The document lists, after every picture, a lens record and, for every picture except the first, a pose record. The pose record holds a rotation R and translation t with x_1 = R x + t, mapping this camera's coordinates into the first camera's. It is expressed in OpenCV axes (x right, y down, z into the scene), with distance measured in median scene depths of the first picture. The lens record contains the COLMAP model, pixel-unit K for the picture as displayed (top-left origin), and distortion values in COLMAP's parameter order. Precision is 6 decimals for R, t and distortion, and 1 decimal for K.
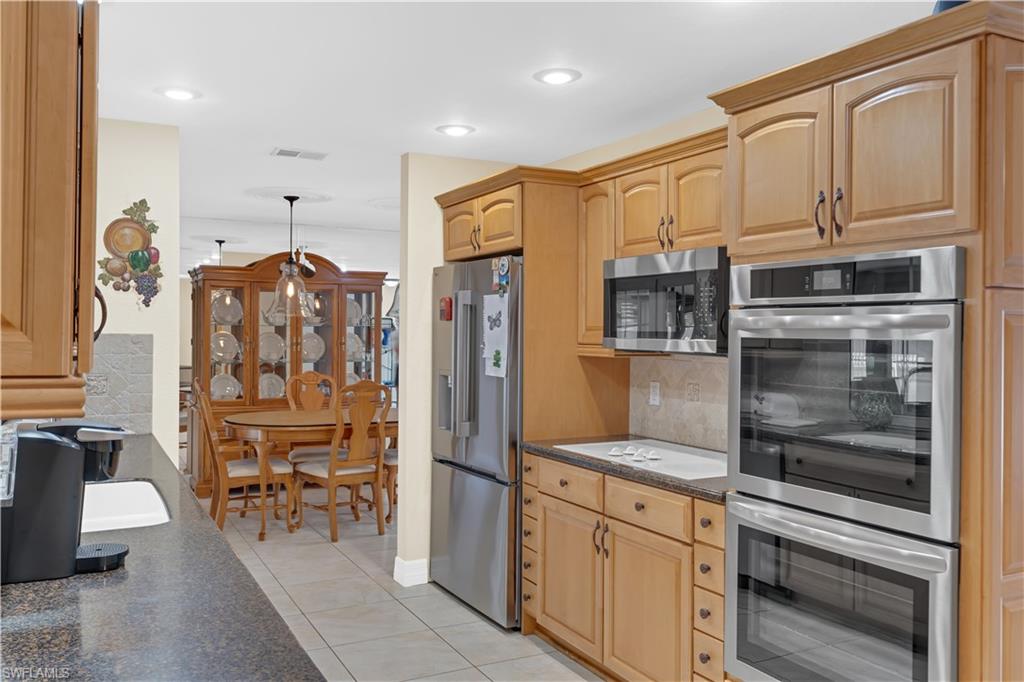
lens RADIAL K [[838.6, 0, 494.2], [0, 838.6, 339.4], [0, 0, 1]] dist [0.000454, -0.000594]
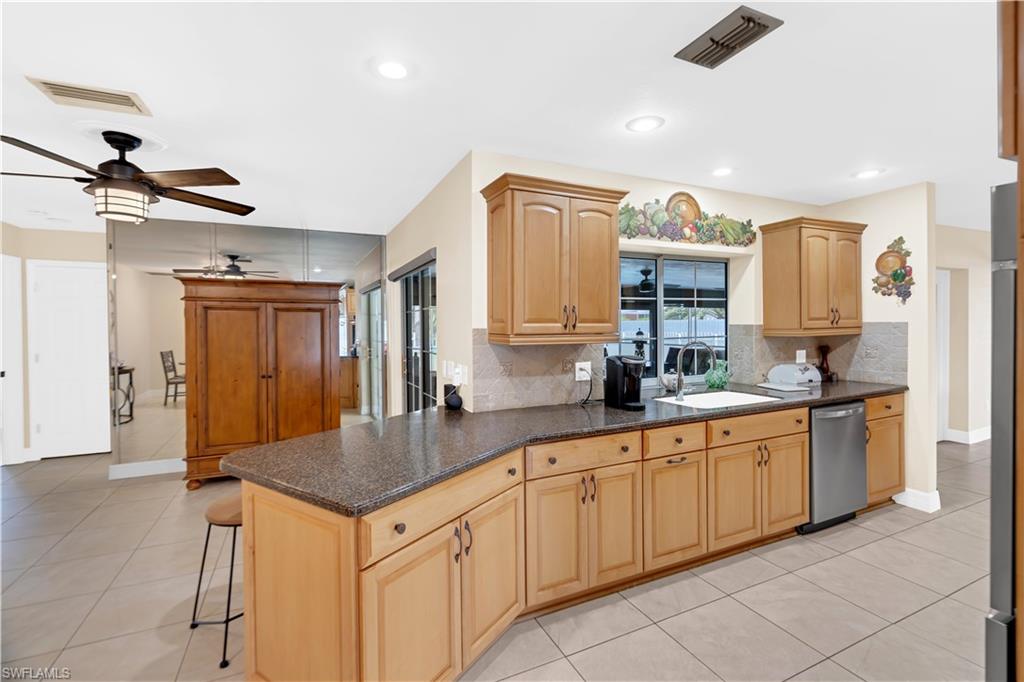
lens RADIAL K [[463.0, 0, 514.0], [0, 463.0, 333.3], [0, 0, 1]] dist [-0.001198, 0.000143]
pose [[-0.022852, 0.009738, -0.999691, 0.468574], [0.004066, 0.999945, 0.009647, 0.003275], [0.999731, -0.003844, -0.022890, 0.292985]]
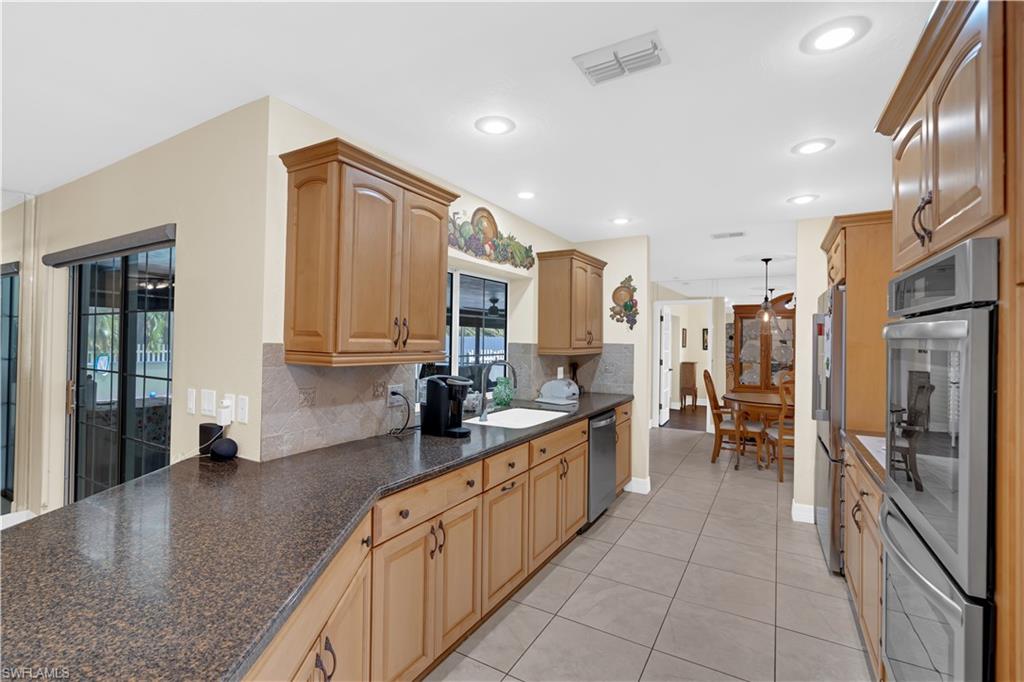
lens RADIAL K [[464.5, 0, 513.2], [0, 464.5, 338.7], [0, 0, 1]] dist [-0.001574, 0.000290]
pose [[0.543943, -0.004158, -0.839112, 0.347207], [-0.014571, 0.999790, -0.014399, 0.001350], [0.838995, 0.020059, 0.543769, 0.179711]]
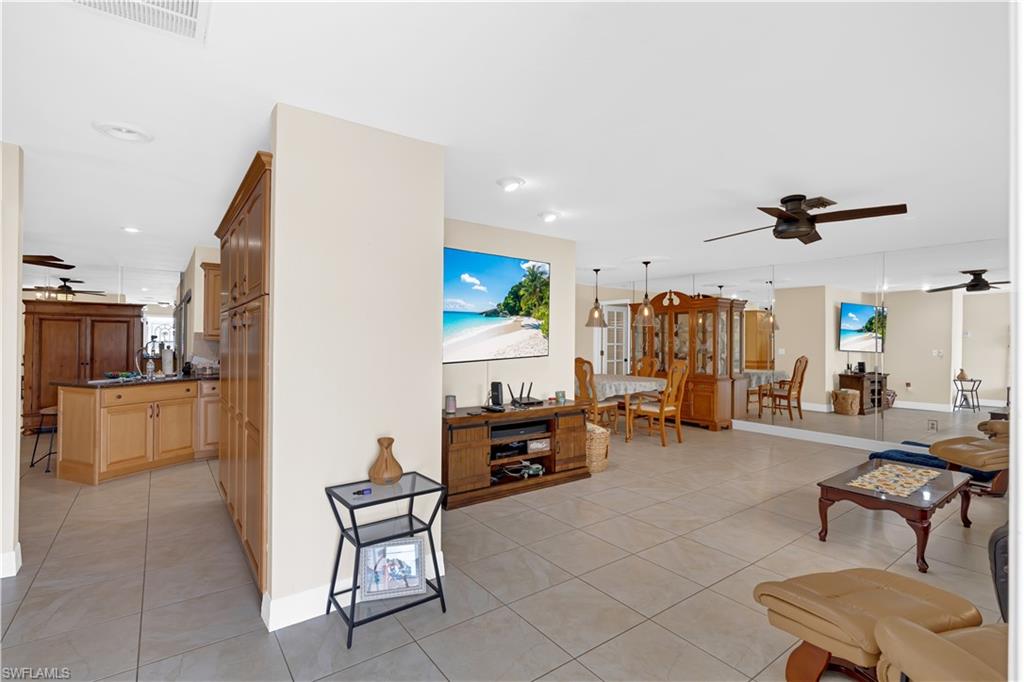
lens RADIAL K [[474.3, 0, 509.5], [0, 474.3, 335.5], [0, 0, 1]] dist [0.000539, -0.000076]
pose [[0.176231, -0.014868, -0.984237, 1.299553], [-0.005212, 0.999858, -0.016037, 0.026945], [0.984335, 0.007956, 0.176129, 0.854582]]
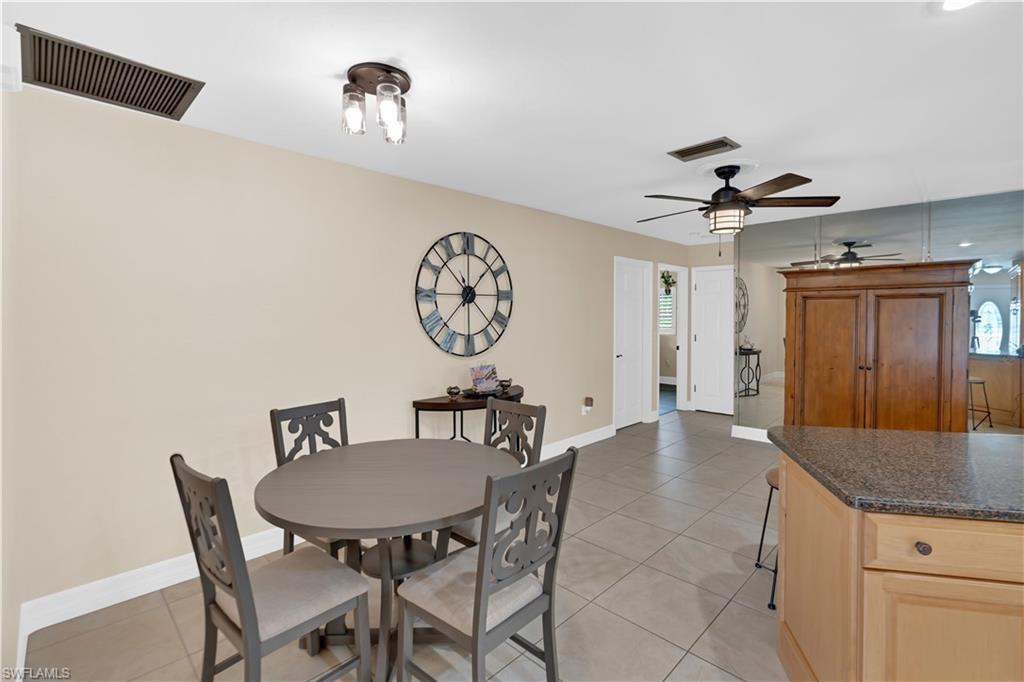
lens RADIAL K [[463.0, 0, 514.0], [0, 463.0, 333.3], [0, 0, 1]] dist [-0.001198, 0.000143]
pose [[-0.943718, 0.008252, -0.330648, 0.474050], [-0.002649, 0.999468, 0.032506, 0.004128], [0.330741, 0.031553, -0.943194, 0.388425]]
